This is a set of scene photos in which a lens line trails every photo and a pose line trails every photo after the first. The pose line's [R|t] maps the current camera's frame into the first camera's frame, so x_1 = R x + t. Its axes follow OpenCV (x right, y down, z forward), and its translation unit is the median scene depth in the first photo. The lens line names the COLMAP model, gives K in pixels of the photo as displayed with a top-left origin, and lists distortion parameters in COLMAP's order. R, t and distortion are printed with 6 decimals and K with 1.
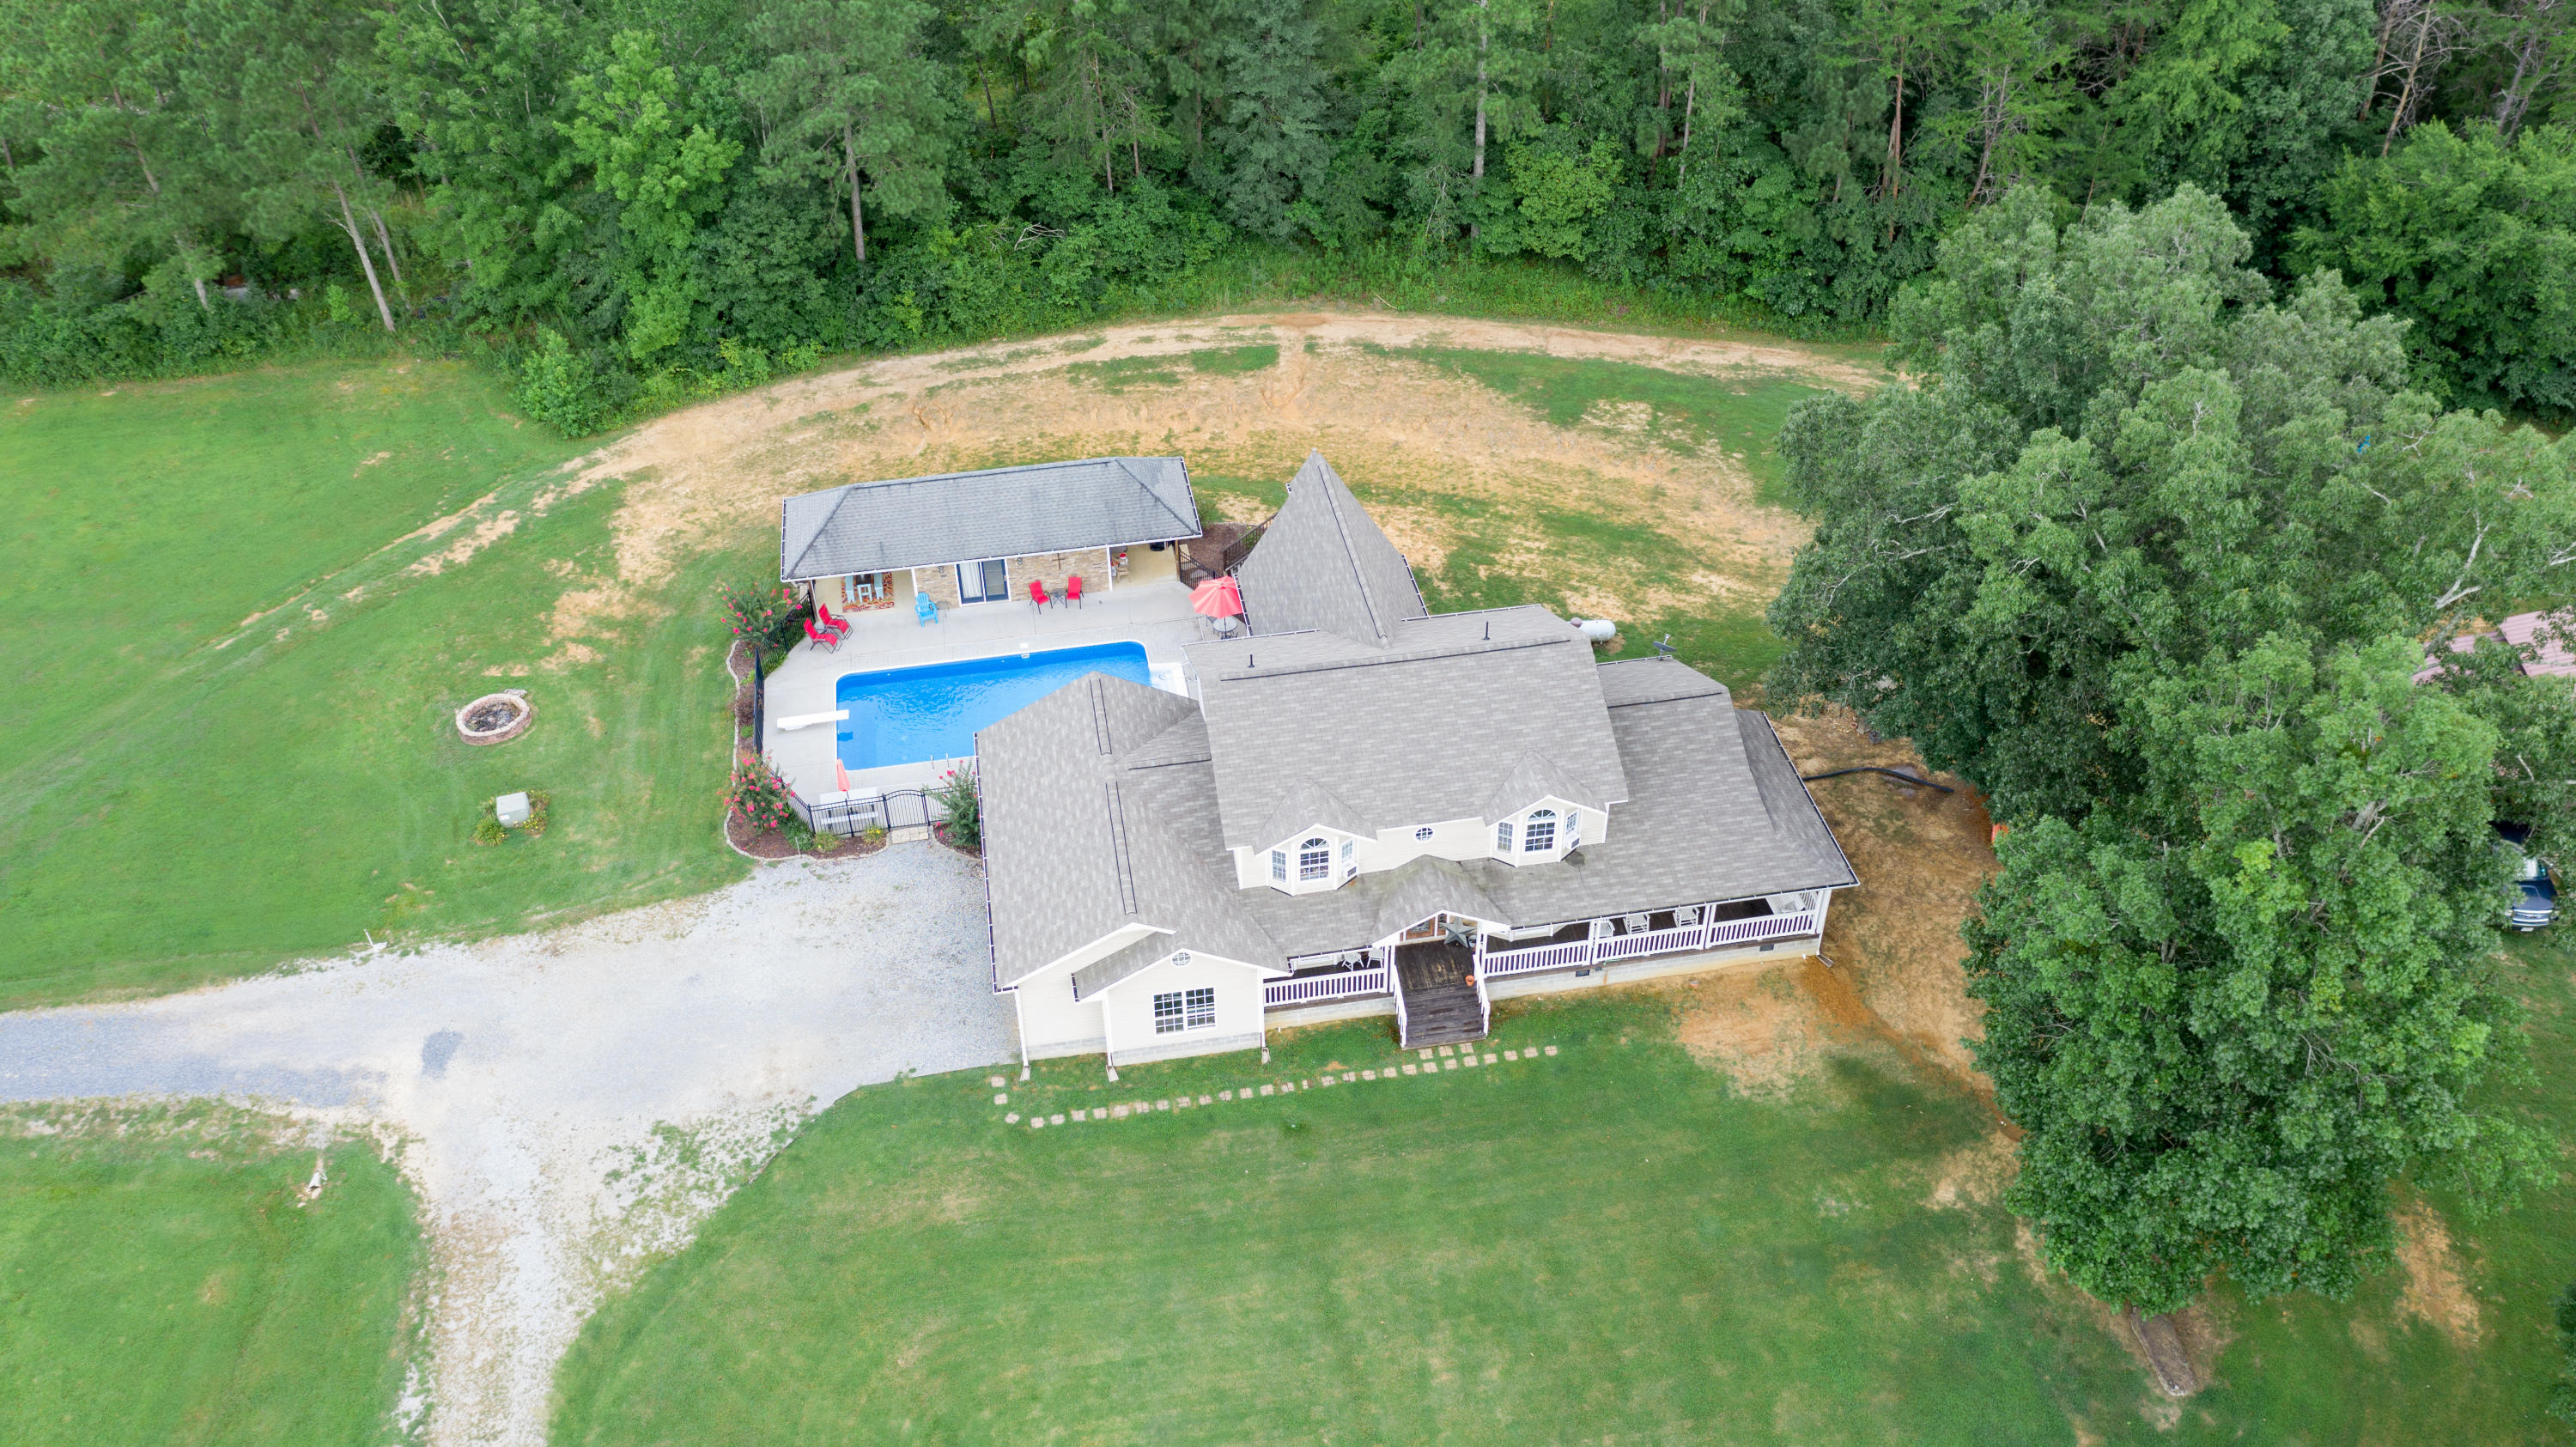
lens RADIAL K [[2035.9, 0, 1283.8], [0, 2035.9, 717.8], [0, 0, 1]] dist [-0.009087, 0.061834]
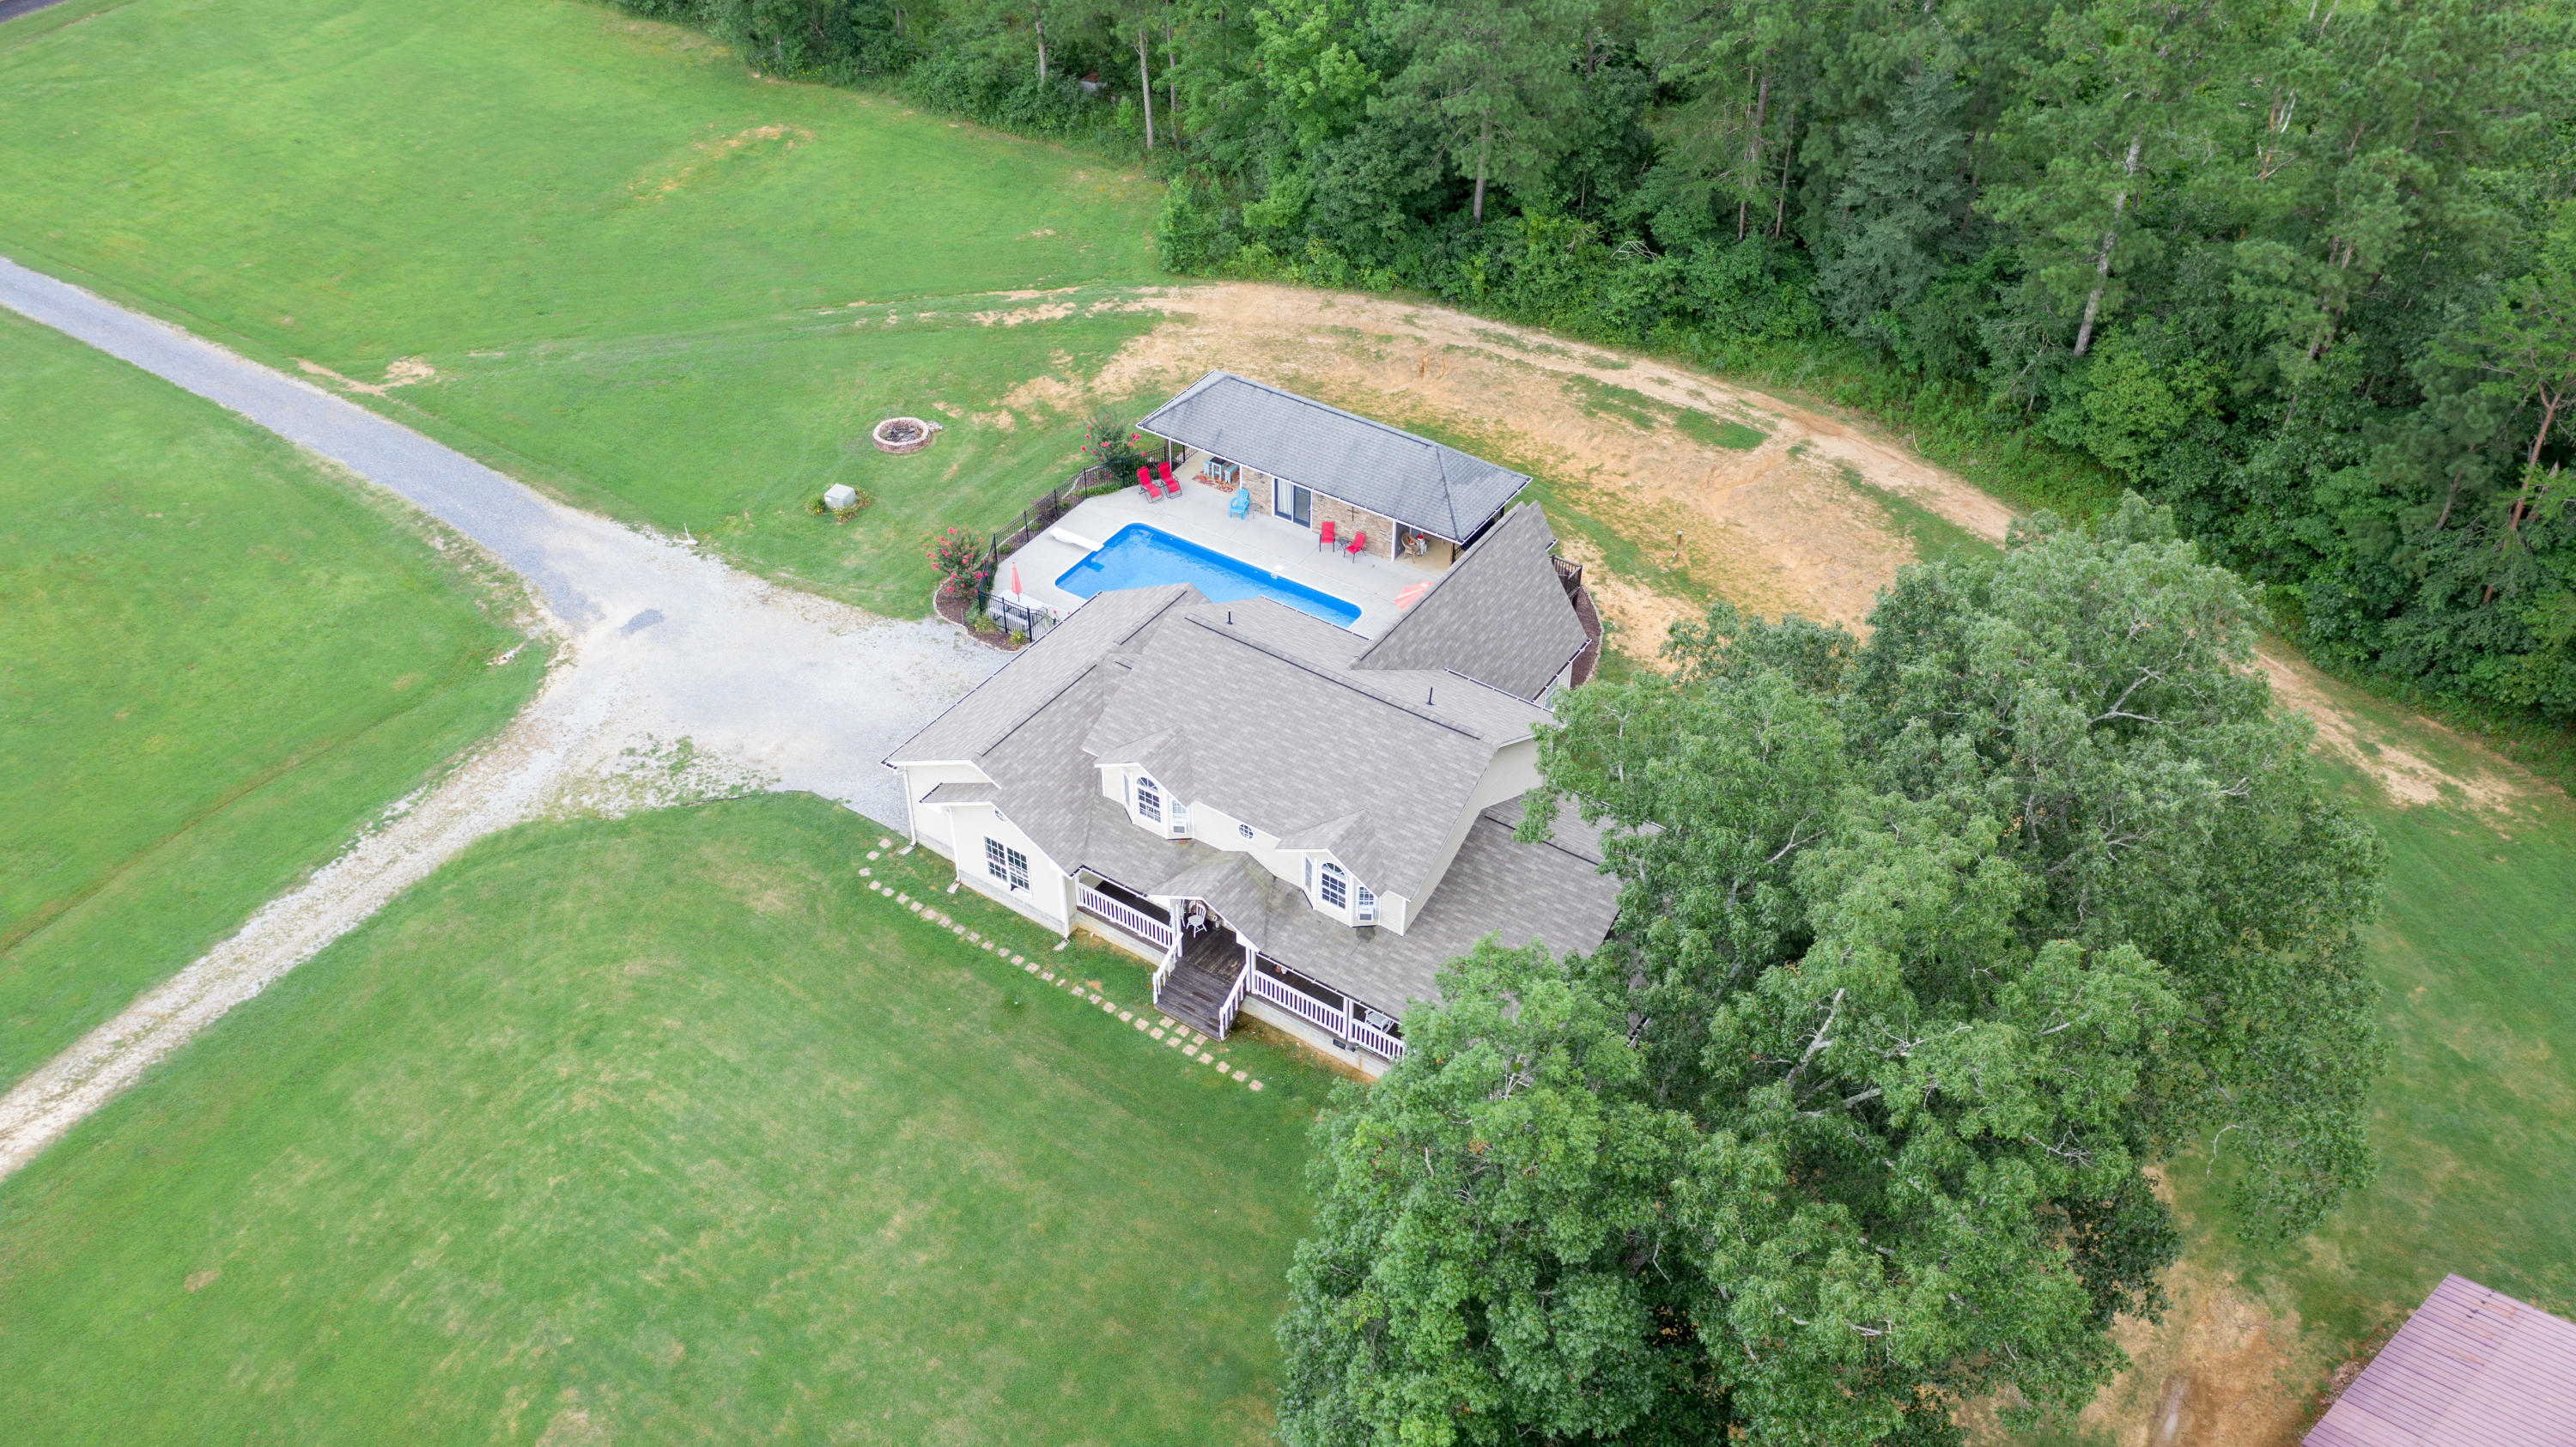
lens RADIAL K [[2042.5, 0, 1288.0], [0, 2042.5, 723.5], [0, 0, 1]] dist [-0.018611, 0.090888]
pose [[0.722414, 0.446213, -0.528216, 0.551897], [-0.446522, 0.884323, 0.136349, -0.128280], [0.527954, 0.137360, 0.838091, 0.131513]]
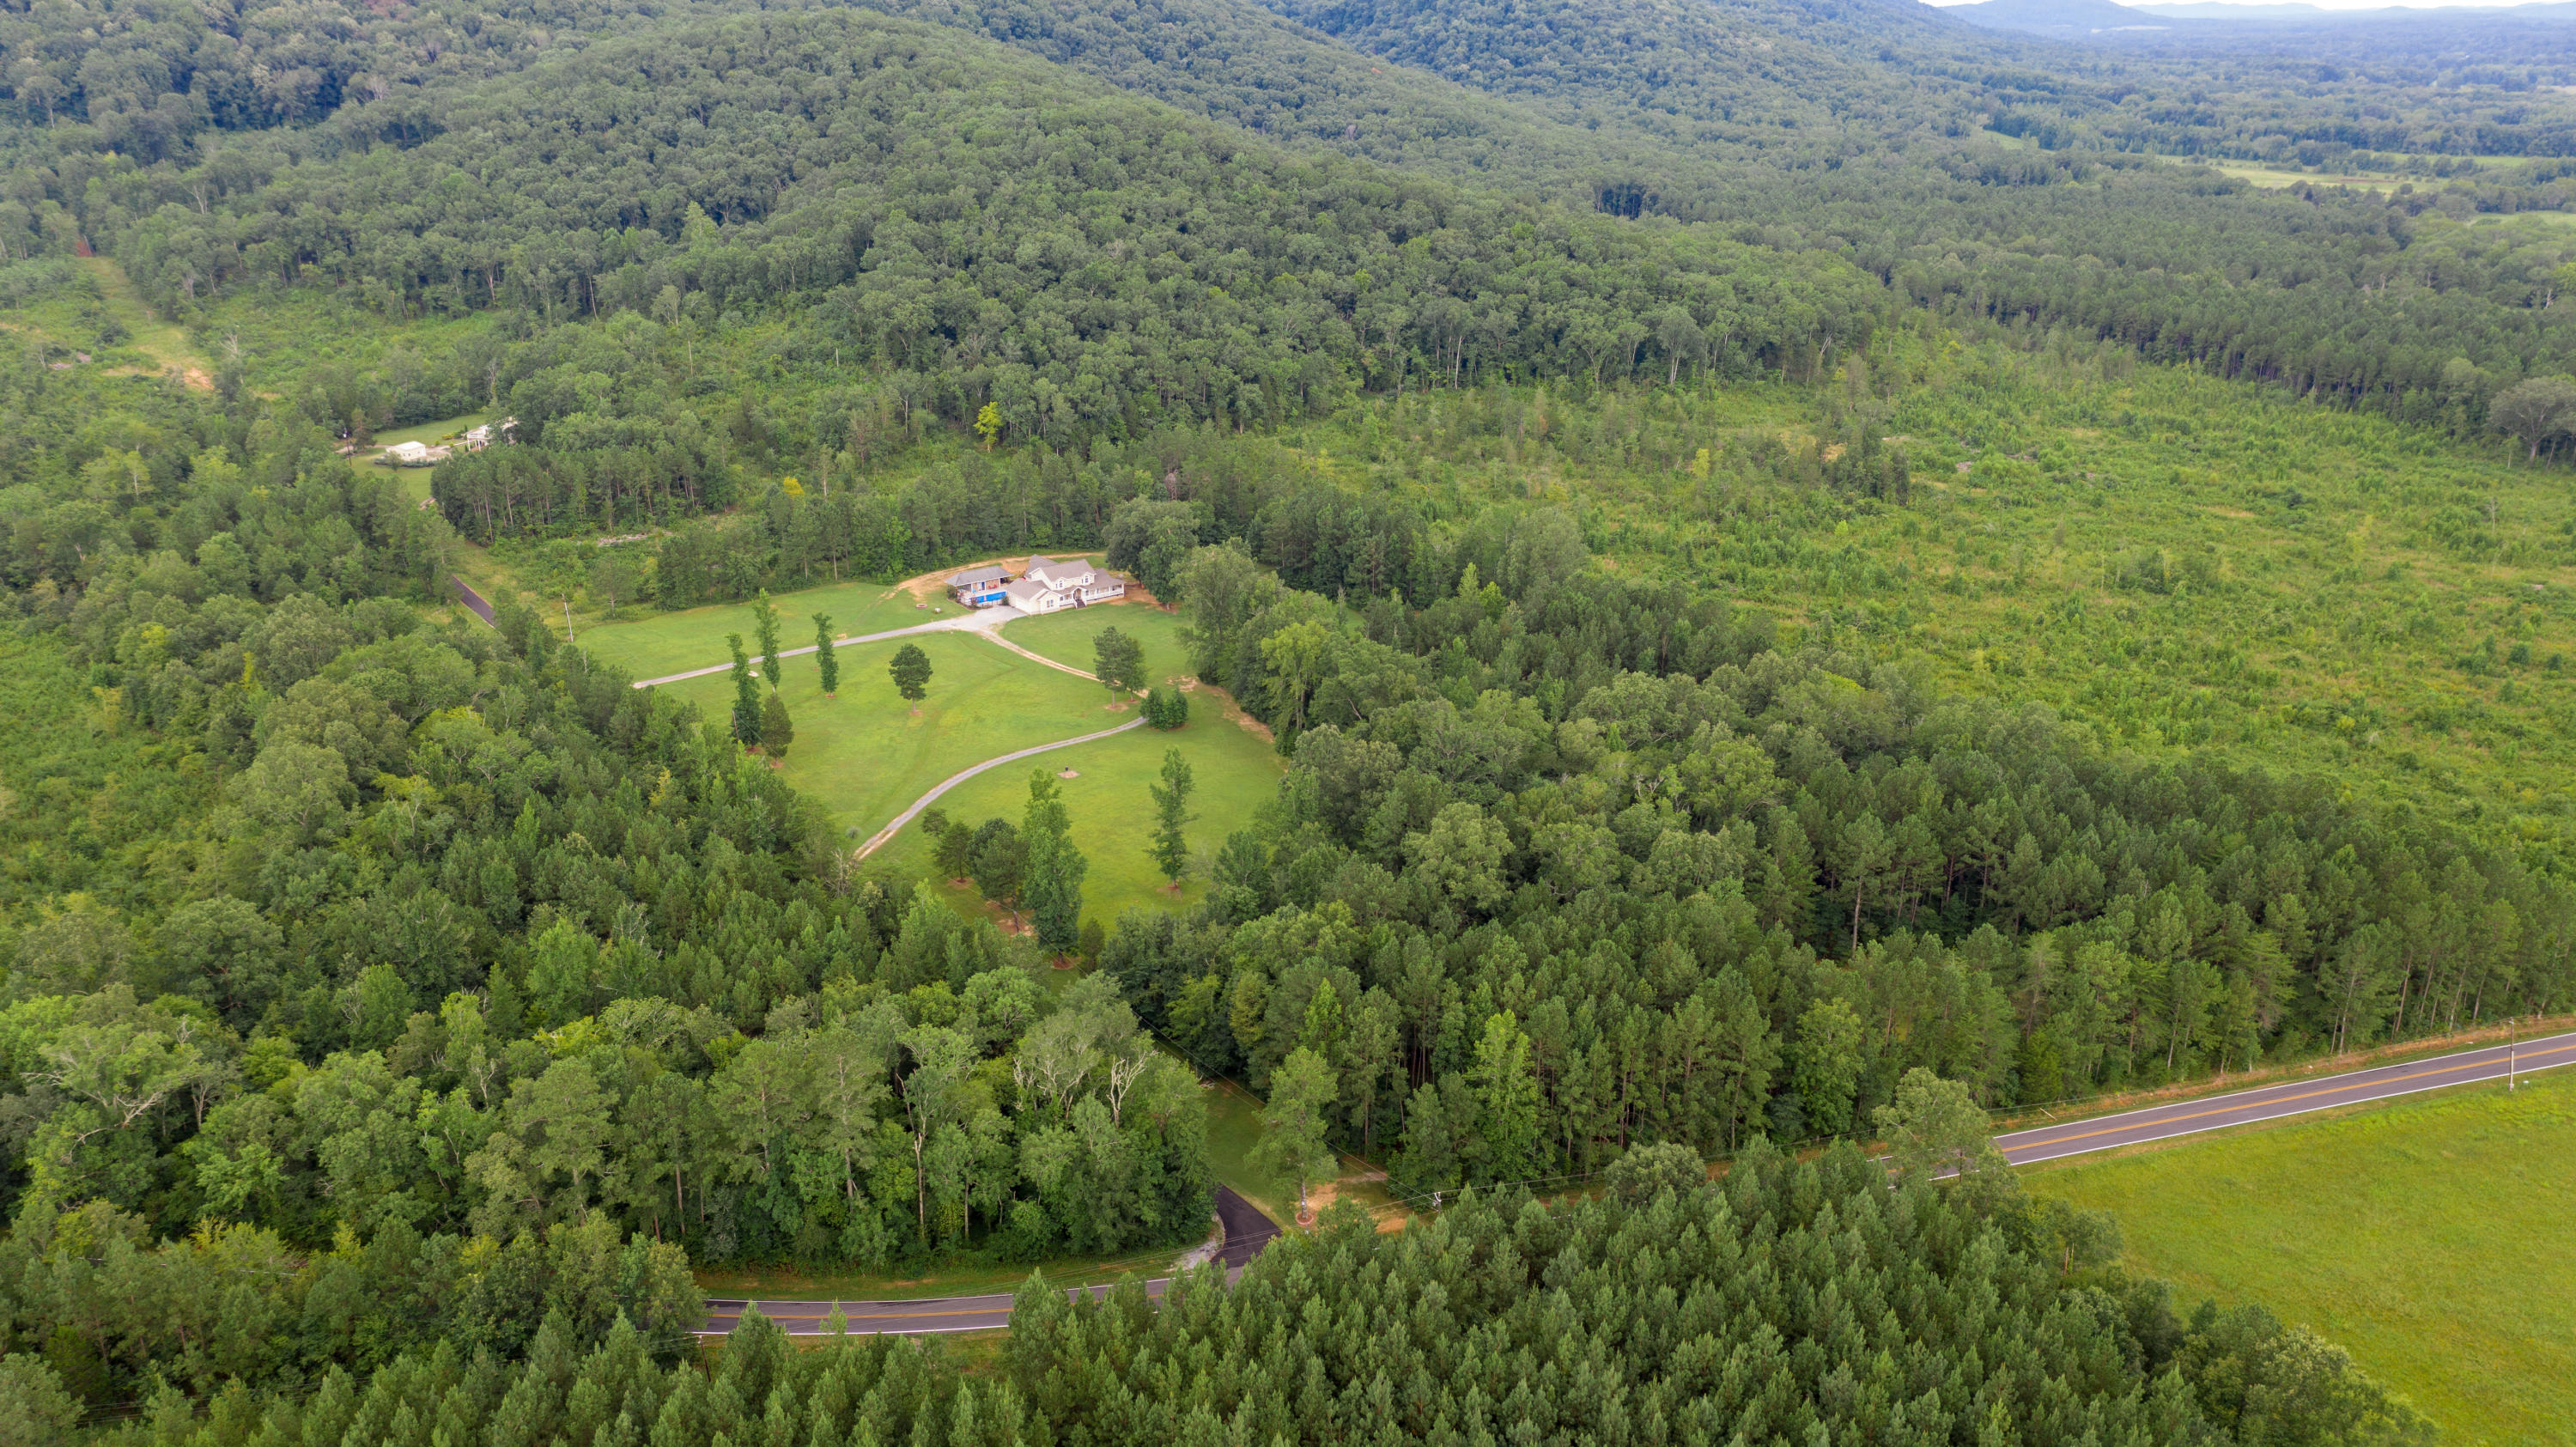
lens RADIAL K [[2035.9, 0, 1283.8], [0, 2035.9, 717.8], [0, 0, 1]] dist [-0.009087, 0.061834]
pose [[0.876406, -0.140496, 0.460623, -2.606150], [0.296602, 0.911027, -0.286456, 2.718265], [-0.379394, 0.387674, 0.840101, -5.090423]]
